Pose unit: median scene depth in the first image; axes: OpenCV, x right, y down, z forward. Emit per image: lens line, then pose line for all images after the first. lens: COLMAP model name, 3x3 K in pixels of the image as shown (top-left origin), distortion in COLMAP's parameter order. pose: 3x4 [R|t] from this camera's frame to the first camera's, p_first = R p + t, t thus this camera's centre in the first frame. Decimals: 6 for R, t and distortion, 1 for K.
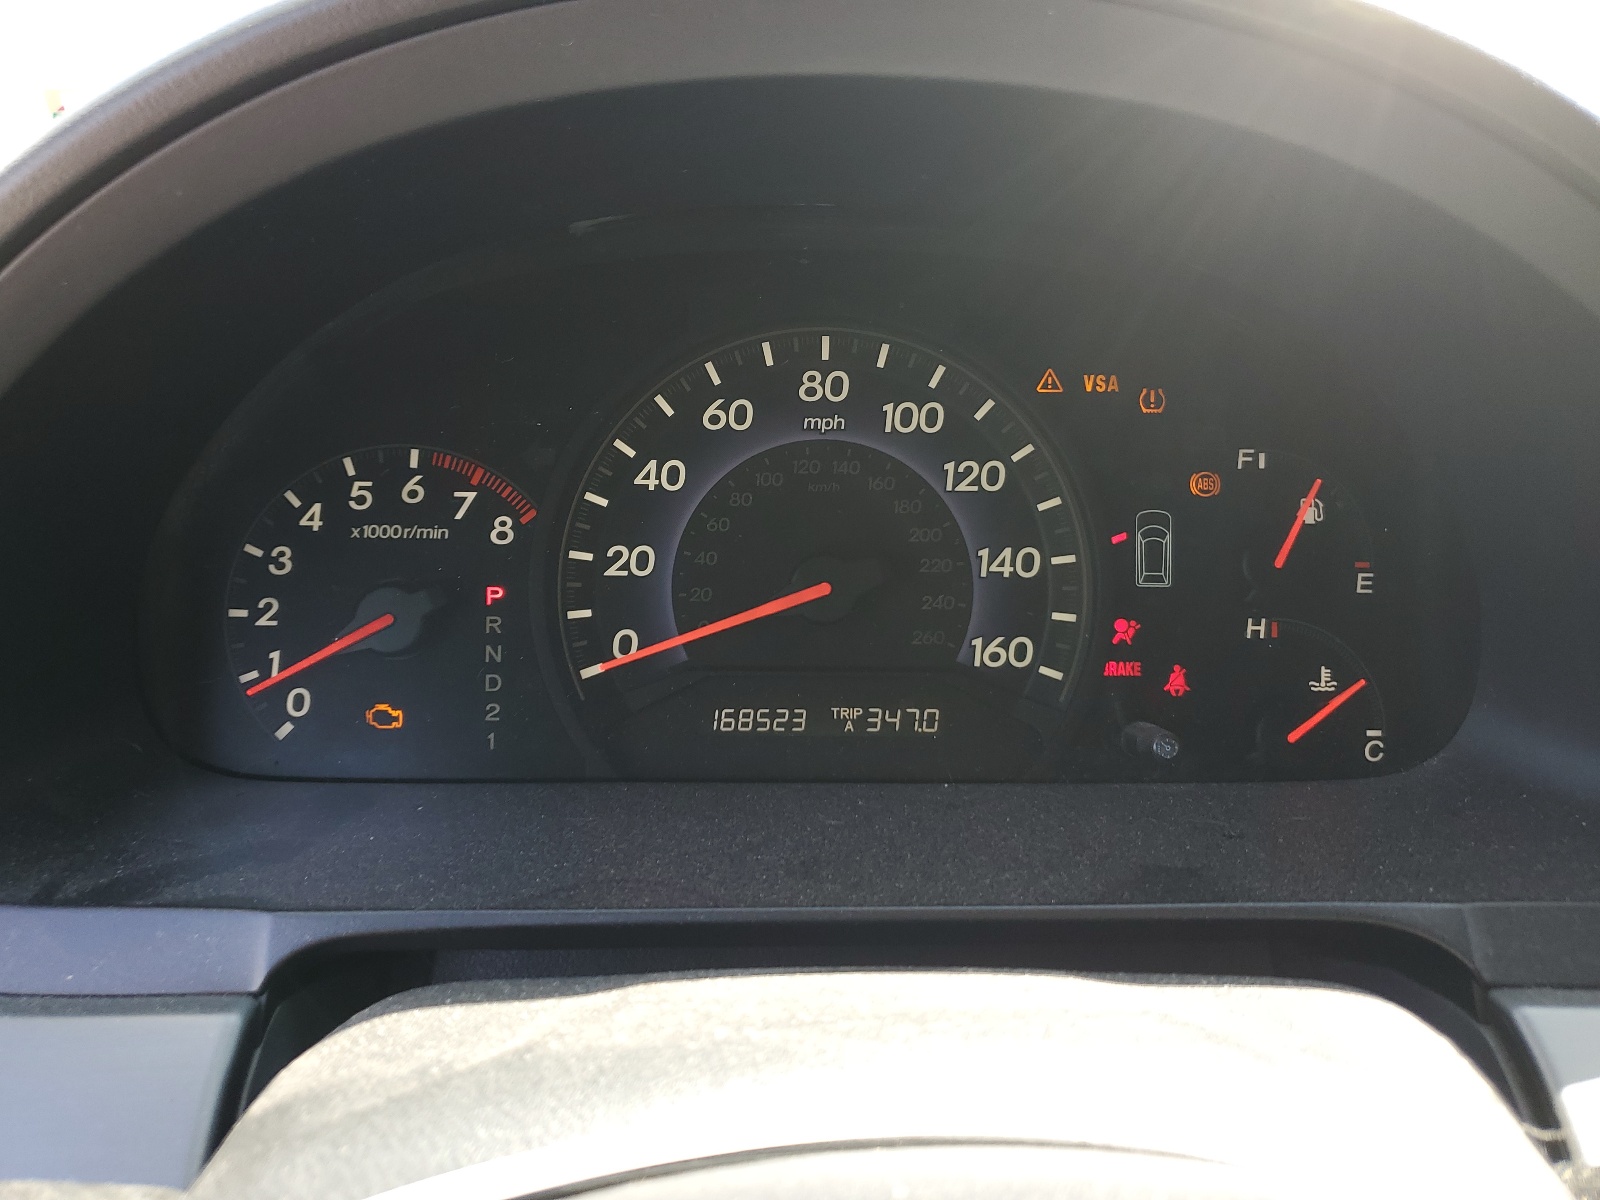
lens RADIAL K [[1215.3, 0, 799.9], [0, 1215.3, 600.3], [0, 0, 1]] dist [0.000966, 0.000136]
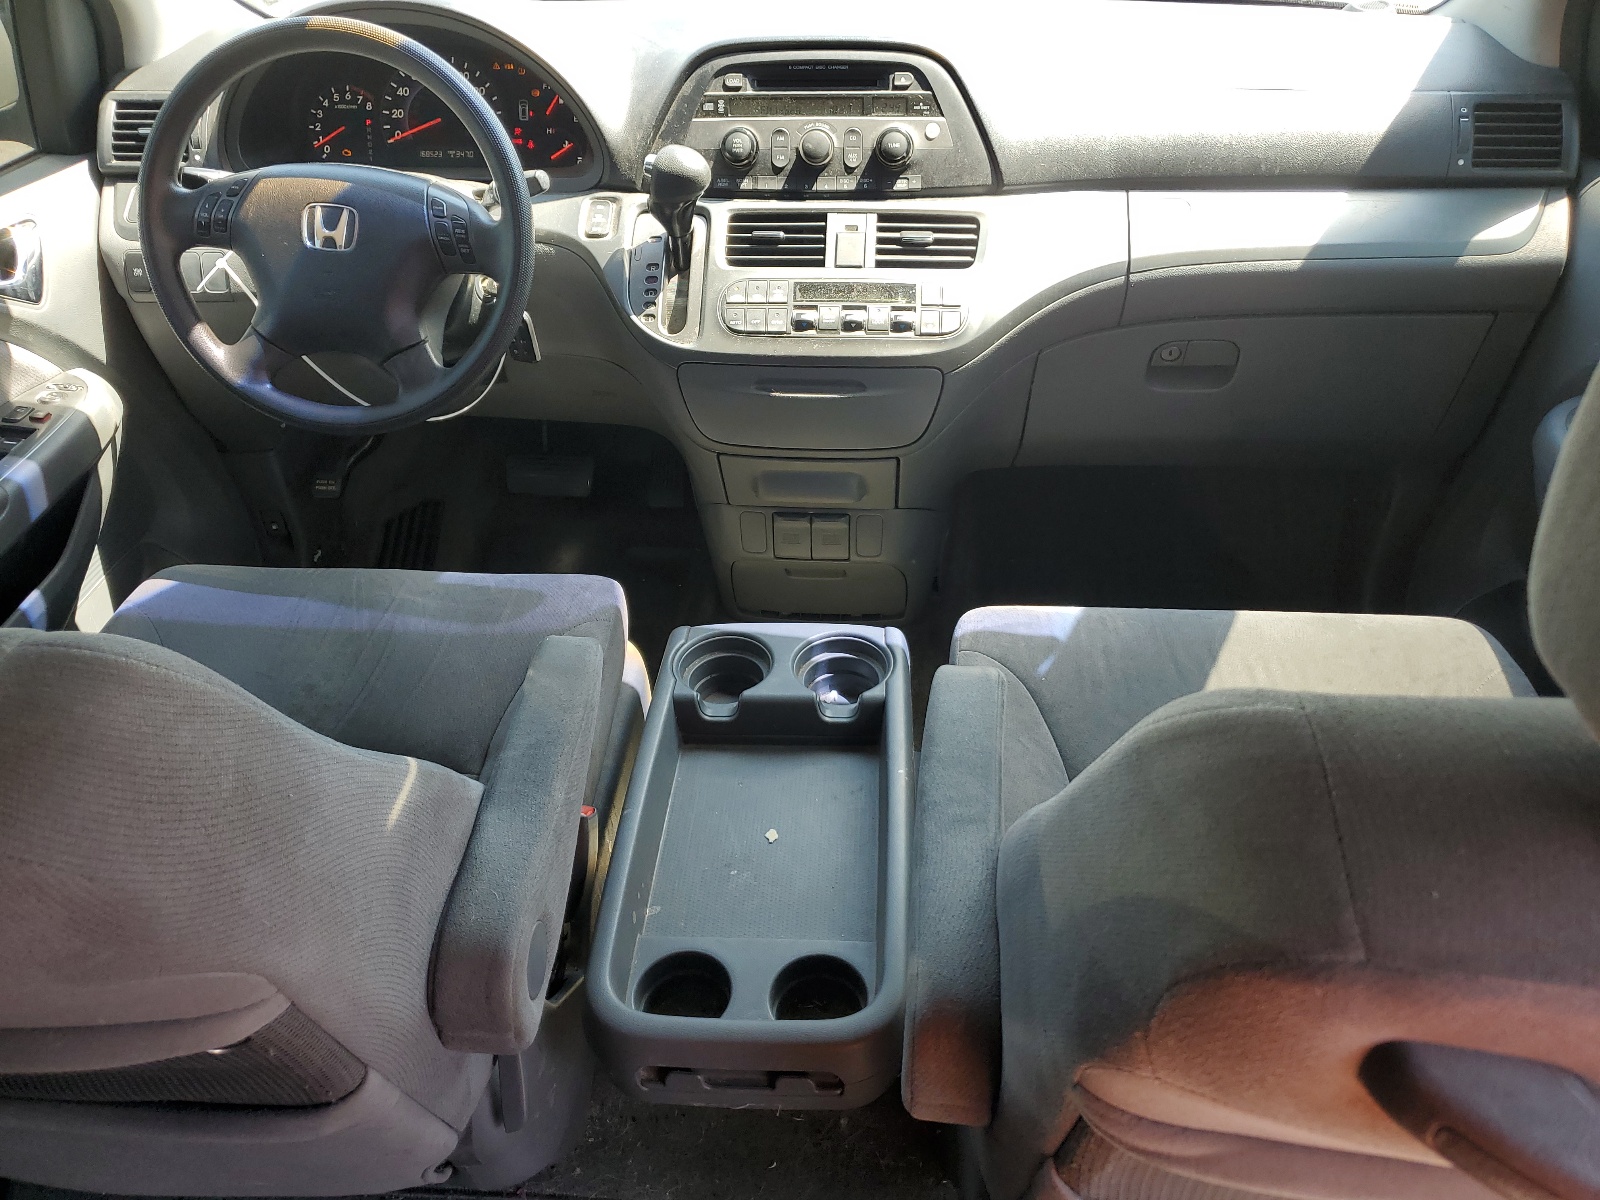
lens RADIAL K [[1215.3, 0, 799.7], [0, 1215.3, 600.0], [0, 0, 1]] dist [0.000966, 0.000136]
pose [[0.992498, 0.038788, -0.115946, 1.814135], [-0.005172, 0.960812, 0.277154, 0.417041], [0.122153, -0.274475, 0.953804, -3.349044]]
